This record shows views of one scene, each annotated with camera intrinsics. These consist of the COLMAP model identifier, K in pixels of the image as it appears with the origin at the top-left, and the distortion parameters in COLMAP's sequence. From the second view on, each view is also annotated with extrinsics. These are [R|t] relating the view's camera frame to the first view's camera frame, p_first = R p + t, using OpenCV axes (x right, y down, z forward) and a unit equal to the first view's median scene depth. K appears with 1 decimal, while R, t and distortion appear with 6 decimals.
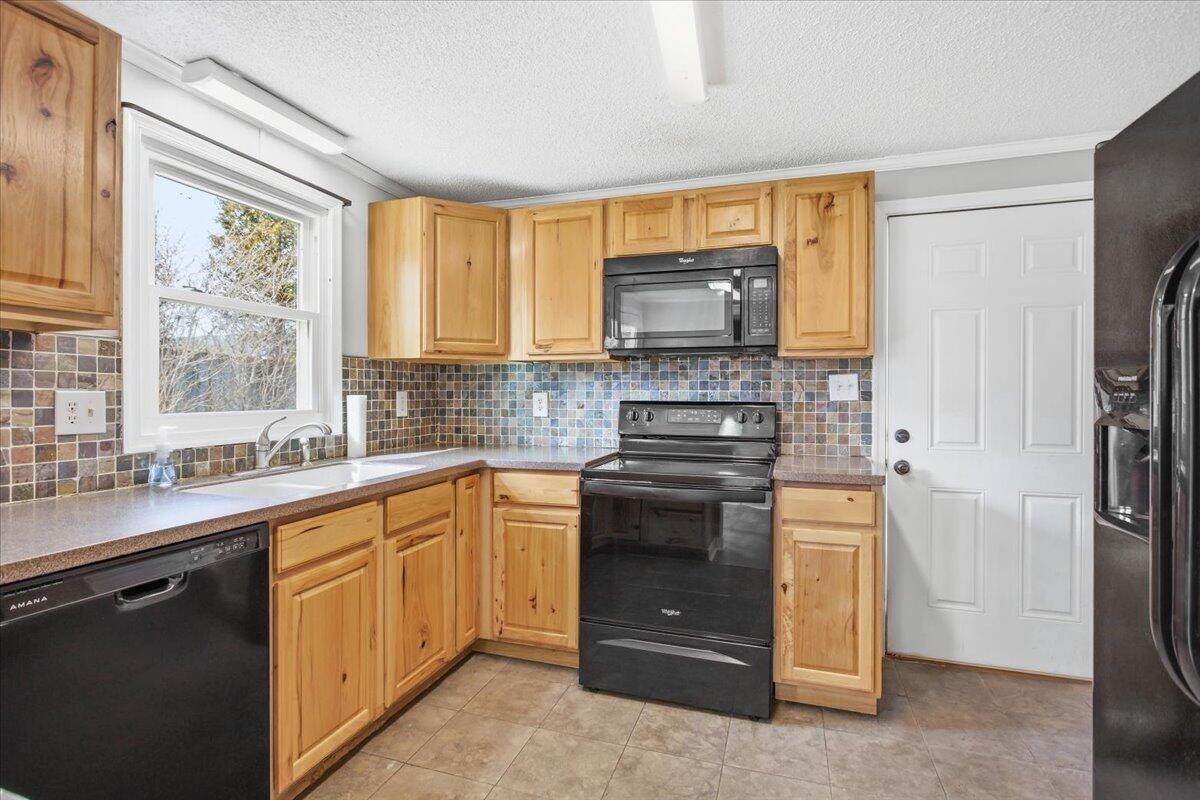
lens RADIAL K [[583.9, 0, 590.1], [0, 583.9, 398.7], [0, 0, 1]] dist [-0.020458, -0.000159]
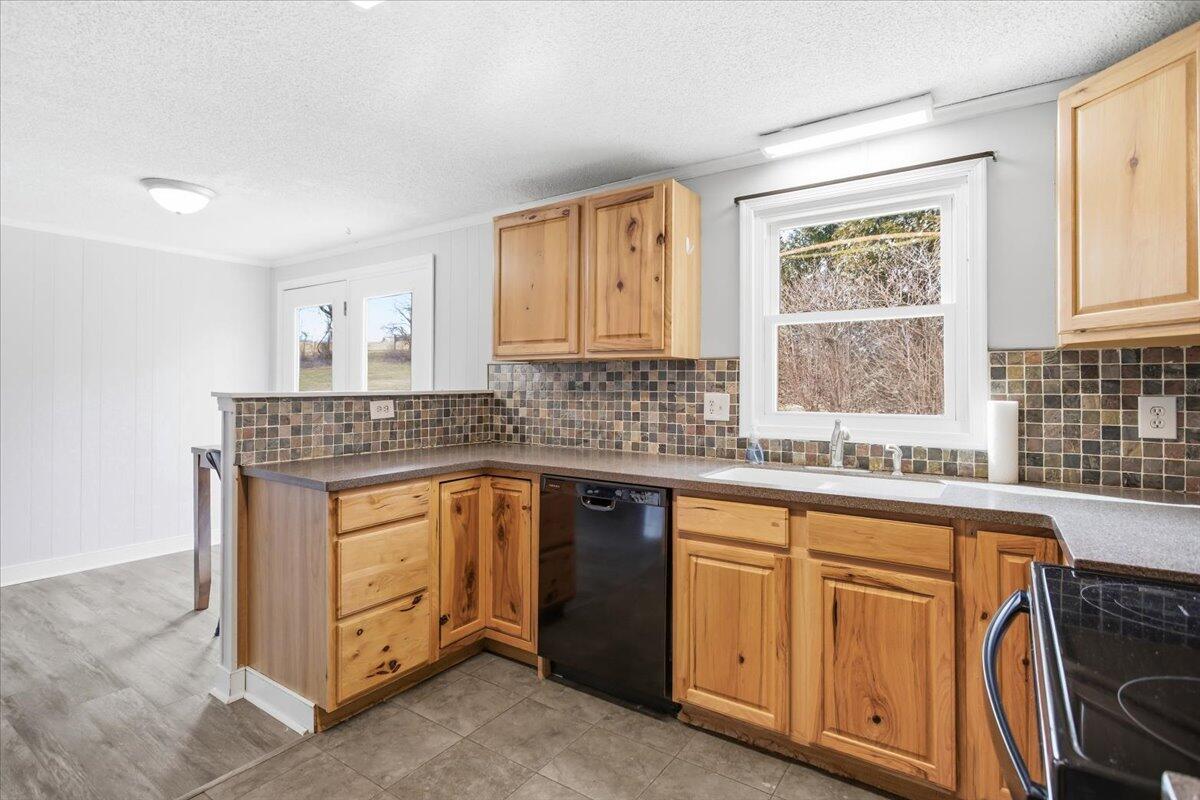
lens RADIAL K [[583.9, 0, 591.5], [0, 583.9, 387.4], [0, 0, 1]] dist [-0.020458, -0.000159]
pose [[-0.291227, -0.007807, -0.956622, 0.622023], [-0.016110, 0.999865, -0.003255, -0.016284], [0.956518, 0.014463, -0.291314, 0.928784]]
